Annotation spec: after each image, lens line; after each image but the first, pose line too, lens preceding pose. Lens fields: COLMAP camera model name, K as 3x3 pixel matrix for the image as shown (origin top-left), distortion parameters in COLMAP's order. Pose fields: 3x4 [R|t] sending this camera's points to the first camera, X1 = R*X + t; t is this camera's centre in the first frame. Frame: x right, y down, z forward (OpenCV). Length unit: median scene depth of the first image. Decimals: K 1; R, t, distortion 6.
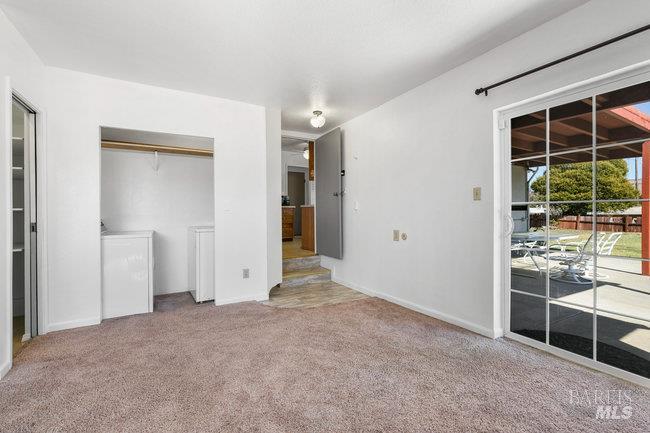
lens RADIAL K [[283.6, 0, 319.9], [0, 283.6, 213.2], [0, 0, 1]] dist [-0.007853, -0.000219]
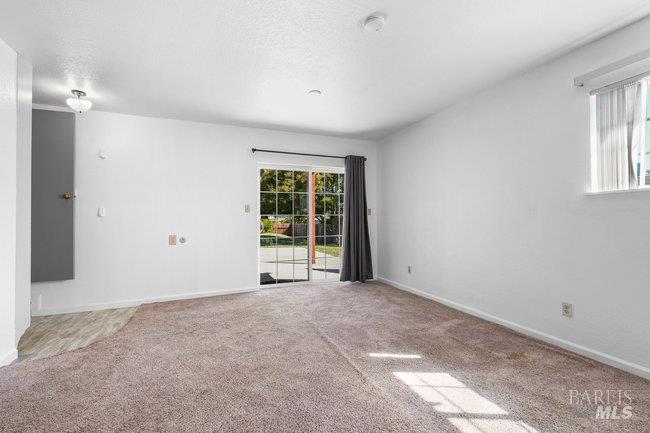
lens RADIAL K [[283.6, 0, 320.9], [0, 283.6, 214.6], [0, 0, 1]] dist [-0.007853, -0.000219]
pose [[0.139449, 0.014082, 0.990129, -0.733190], [0.003648, 0.999885, -0.014734, -0.003965], [-0.990223, 0.005666, 0.139382, 0.247204]]
